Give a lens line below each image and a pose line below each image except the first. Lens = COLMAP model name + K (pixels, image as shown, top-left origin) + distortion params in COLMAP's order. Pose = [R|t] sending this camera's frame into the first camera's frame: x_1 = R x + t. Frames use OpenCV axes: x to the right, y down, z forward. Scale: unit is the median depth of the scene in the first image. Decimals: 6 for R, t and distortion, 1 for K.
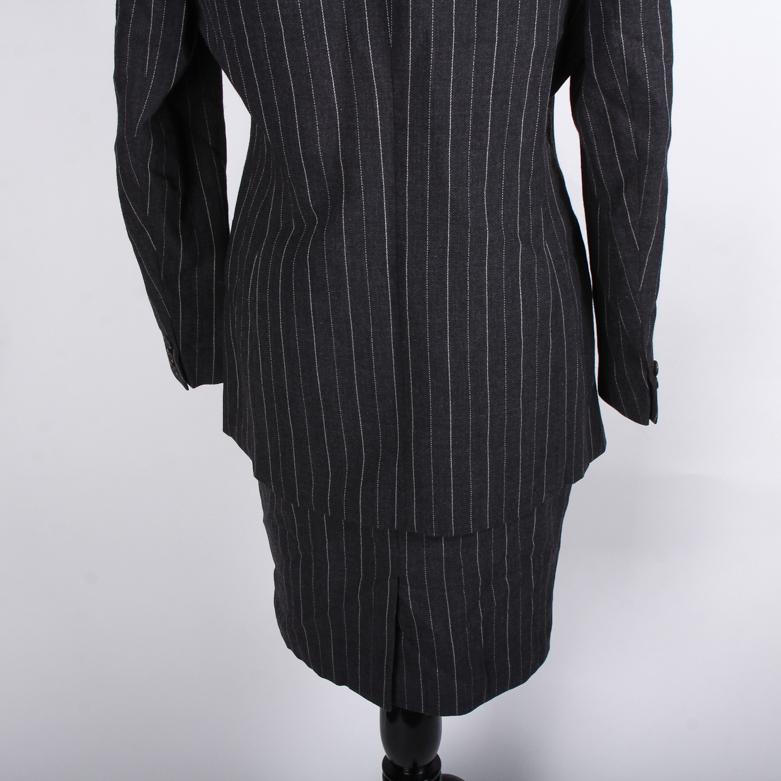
lens RADIAL K [[1311.7, 0, 390.8], [0, 1311.7, 390.1], [0, 0, 1]] dist [-0.079383, 0.000000]
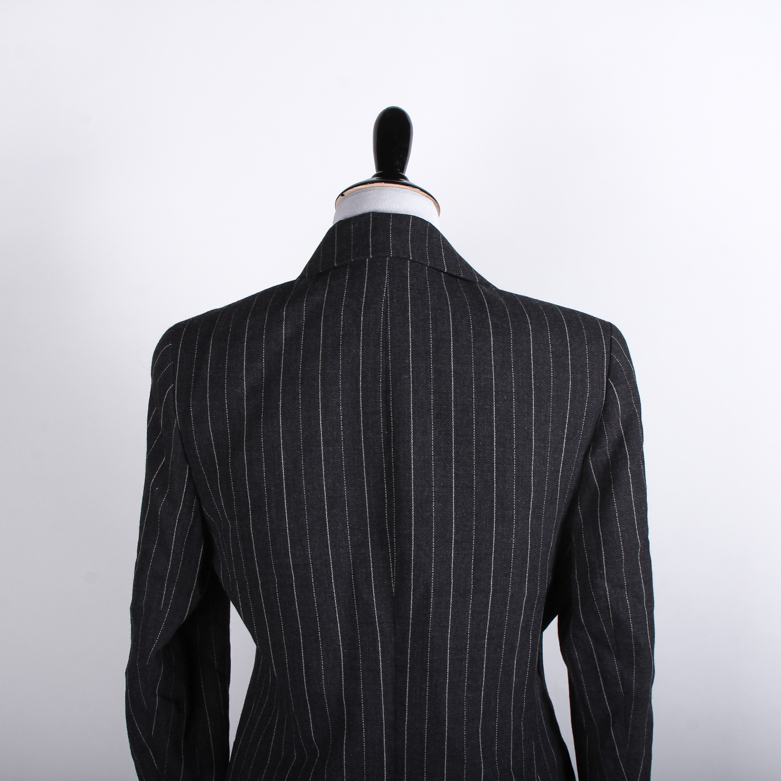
lens RADIAL K [[1311.7, 0, 390.5], [0, 1311.7, 390.8], [0, 0, 1]] dist [-0.079383, 0.000000]
pose [[0.999662, 0.020266, 0.016283, -0.021929], [-0.013930, 0.946394, -0.322715, -0.069222], [-0.021950, 0.322379, 0.946356, -0.073876]]
